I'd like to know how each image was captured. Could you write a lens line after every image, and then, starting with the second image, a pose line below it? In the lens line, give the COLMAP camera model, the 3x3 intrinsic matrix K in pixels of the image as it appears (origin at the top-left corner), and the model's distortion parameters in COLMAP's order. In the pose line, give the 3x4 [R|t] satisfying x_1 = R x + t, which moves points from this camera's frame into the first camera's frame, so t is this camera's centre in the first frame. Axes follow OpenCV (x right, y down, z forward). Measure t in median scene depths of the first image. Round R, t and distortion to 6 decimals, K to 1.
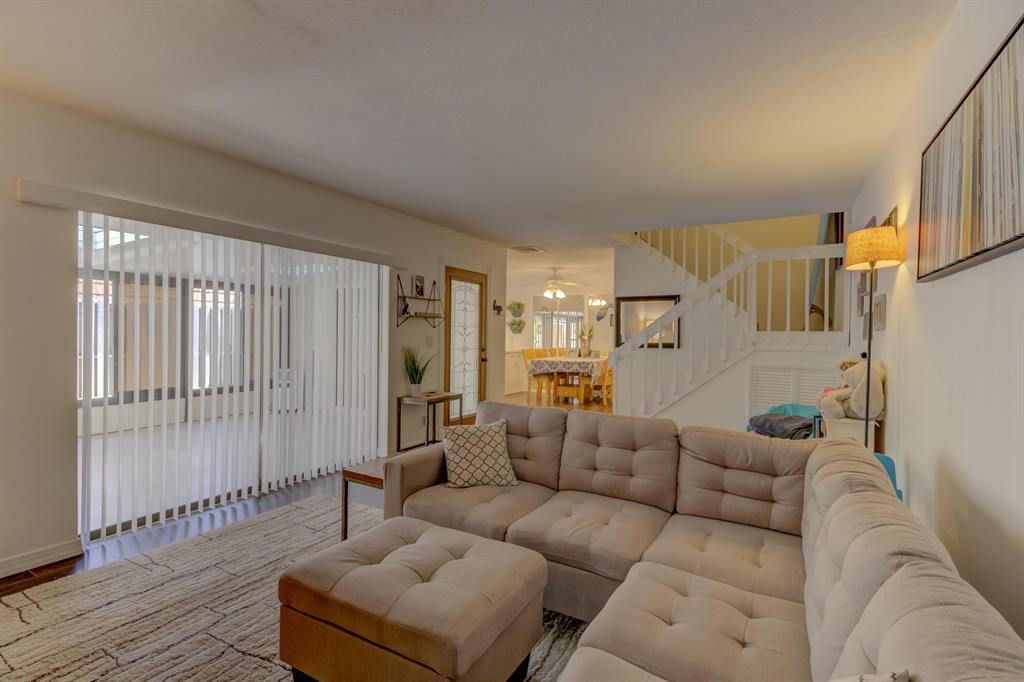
lens RADIAL K [[476.9, 0, 509.2], [0, 476.9, 336.6], [0, 0, 1]] dist [0.012140, -0.011149]
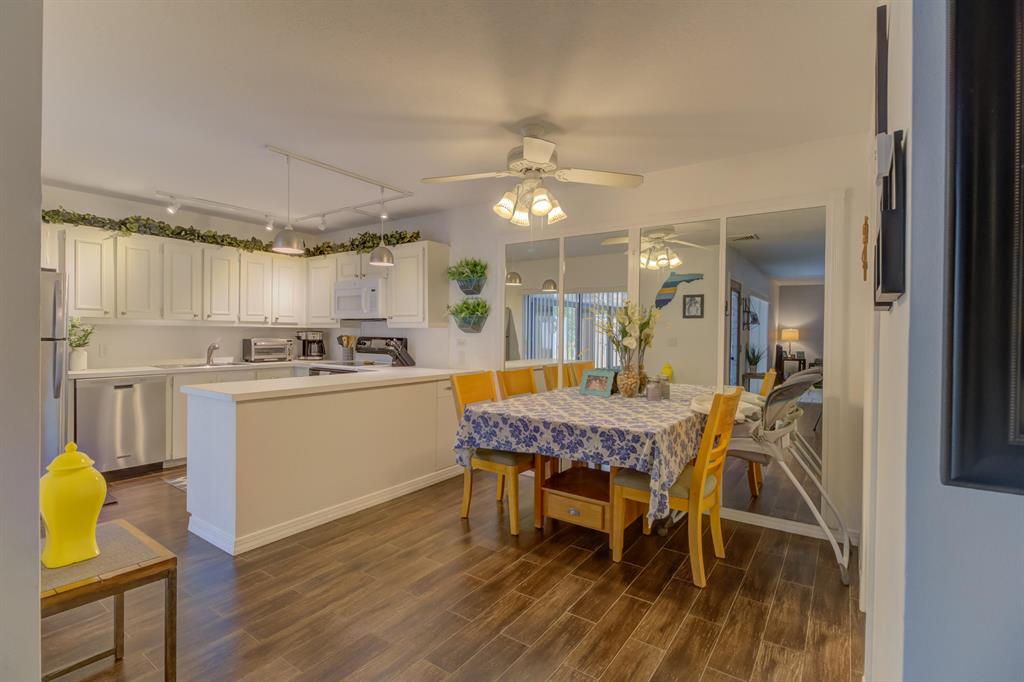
lens RADIAL K [[476.9, 0, 509.2], [0, 476.9, 336.6], [0, 0, 1]] dist [0.012140, -0.011149]
pose [[0.995089, 0.004289, -0.098887, 0.101662], [-0.004369, 0.999990, -0.000598, -0.002305], [0.098883, 0.001027, 0.995099, 0.615016]]
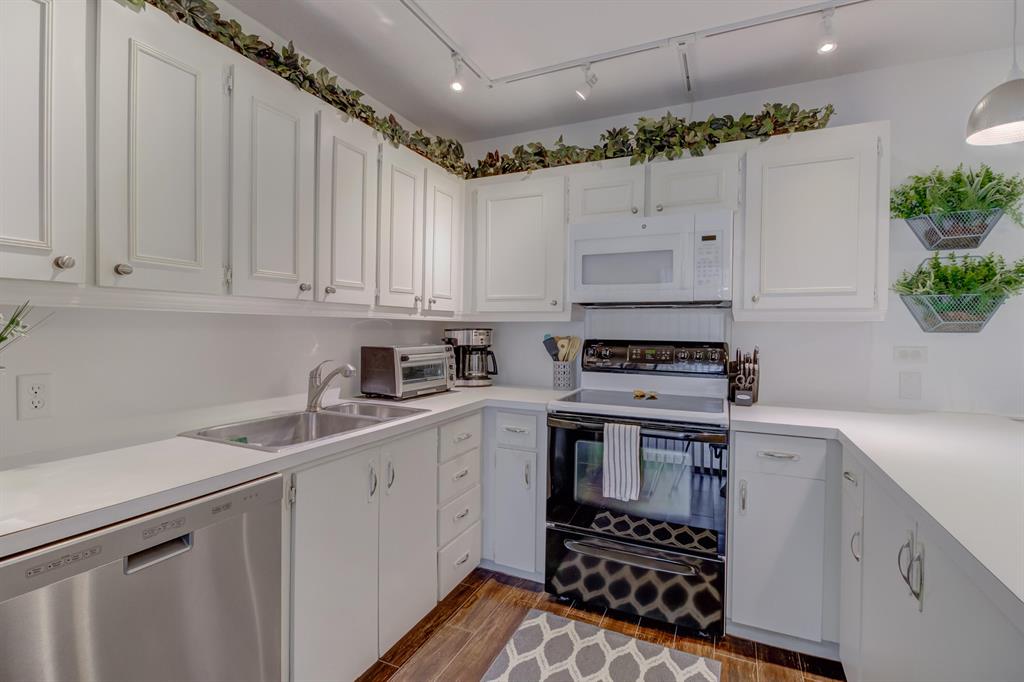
lens RADIAL K [[476.9, 0, 509.2], [0, 476.9, 336.6], [0, 0, 1]] dist [0.012140, -0.011149]
pose [[0.996690, 0.001115, 0.081293, -0.199757], [-0.001849, 0.999958, 0.008958, -0.005988], [-0.081279, -0.009079, 0.996650, 0.880297]]
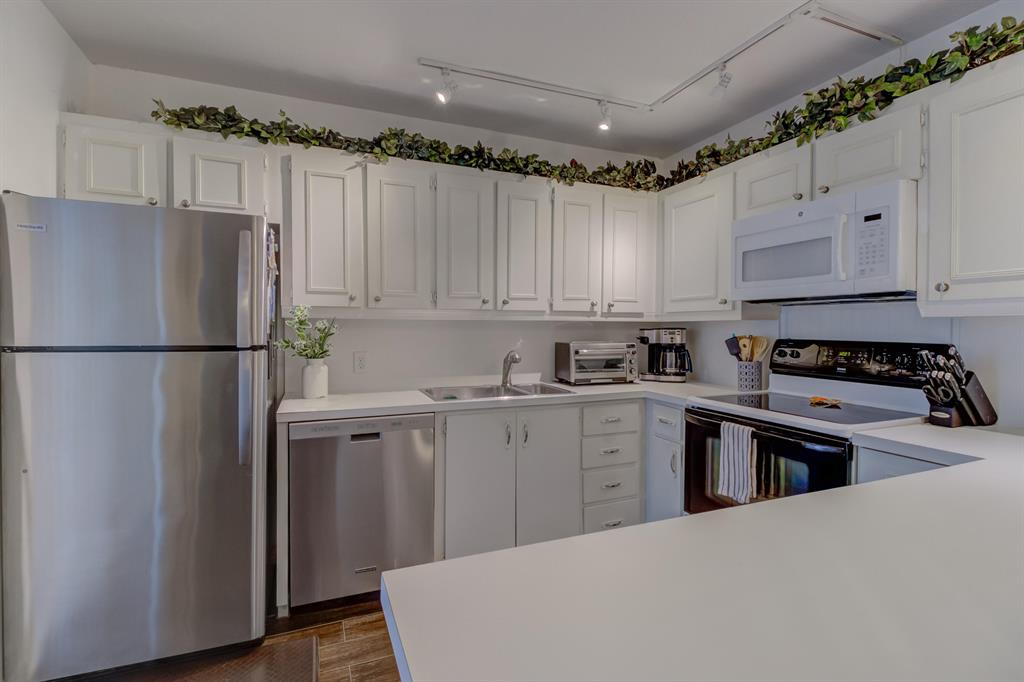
lens RADIAL K [[476.9, 0, 509.2], [0, 476.9, 336.6], [0, 0, 1]] dist [0.012140, -0.011149]
pose [[0.787387, 0.007608, -0.616412, -0.084818], [-0.002523, 0.999955, 0.009119, -0.005214], [0.616453, -0.005625, 0.787371, 0.861404]]
